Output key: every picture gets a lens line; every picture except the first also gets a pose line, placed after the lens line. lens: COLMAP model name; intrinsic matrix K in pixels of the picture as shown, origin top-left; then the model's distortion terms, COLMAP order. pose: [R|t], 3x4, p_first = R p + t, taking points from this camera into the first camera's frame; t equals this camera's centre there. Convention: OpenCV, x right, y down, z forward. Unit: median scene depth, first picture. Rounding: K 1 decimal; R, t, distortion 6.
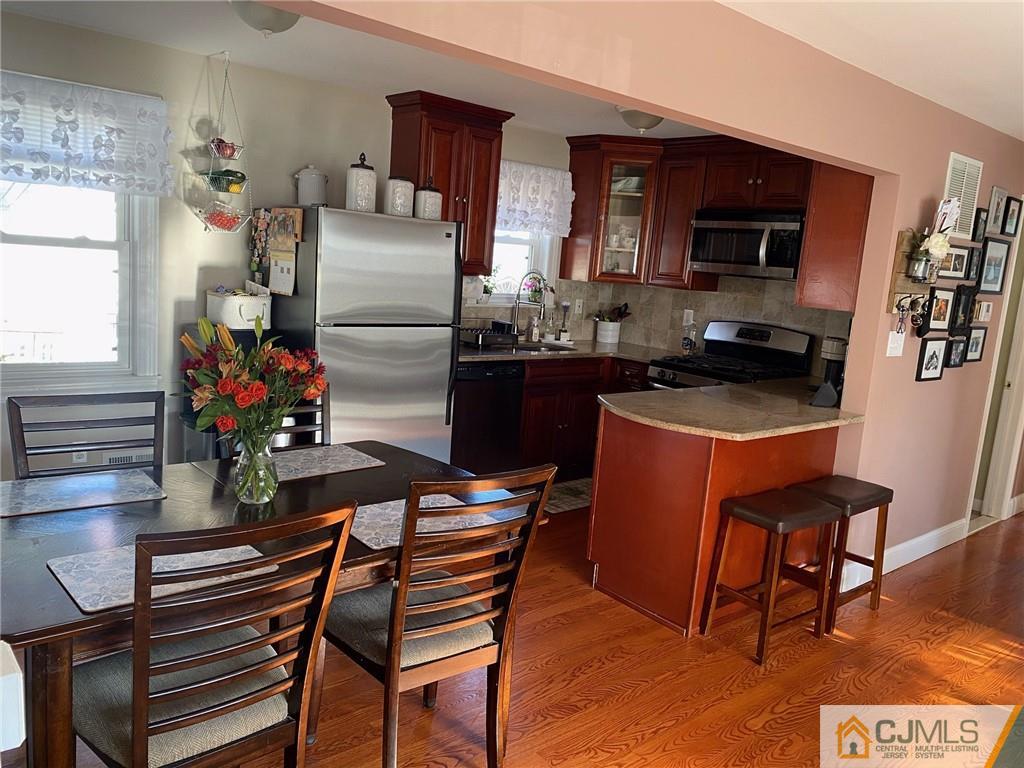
lens RADIAL K [[765.0, 0, 512.0], [0, 765.0, 384.0], [0, 0, 1]] dist [0.093997, -0.144218]
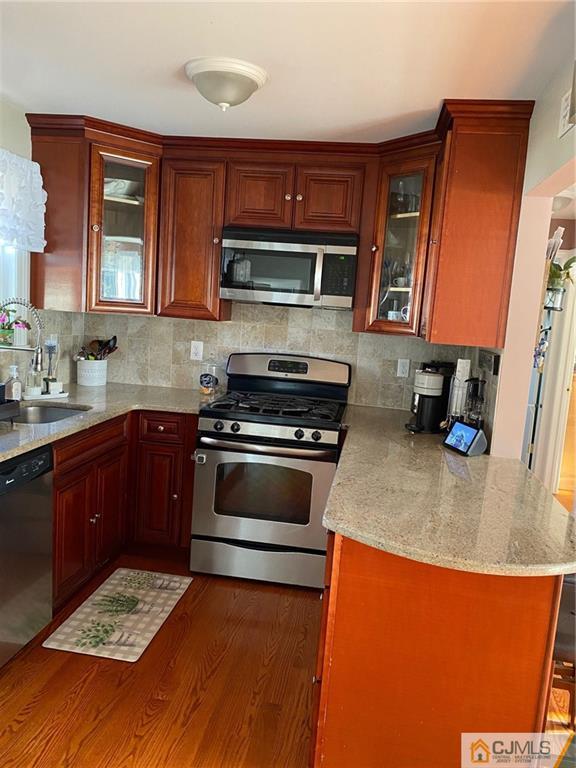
lens RADIAL K [[573.8, 0, 288.0], [0, 573.8, 384.0], [0, 0, 1]] dist [0.093997, -0.144218]
pose [[0.756396, -0.114220, 0.644064, -0.128013], [0.098217, 0.993306, 0.060807, -0.081175], [-0.646698, 0.017264, 0.762551, 0.448088]]
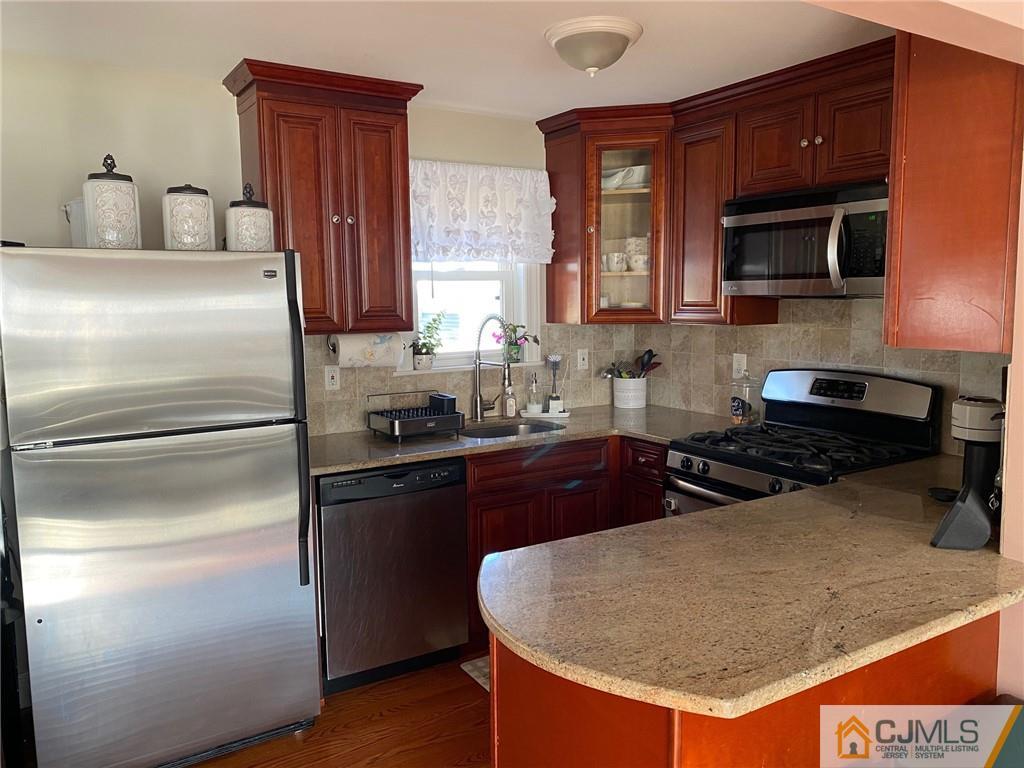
lens RADIAL K [[765.0, 0, 512.0], [0, 765.0, 384.0], [0, 0, 1]] dist [0.093997, -0.144218]
pose [[0.984396, -0.072397, -0.160383, 0.148985], [0.063409, 0.996154, -0.060471, -0.044946], [0.164144, 0.049358, 0.985201, 0.332456]]
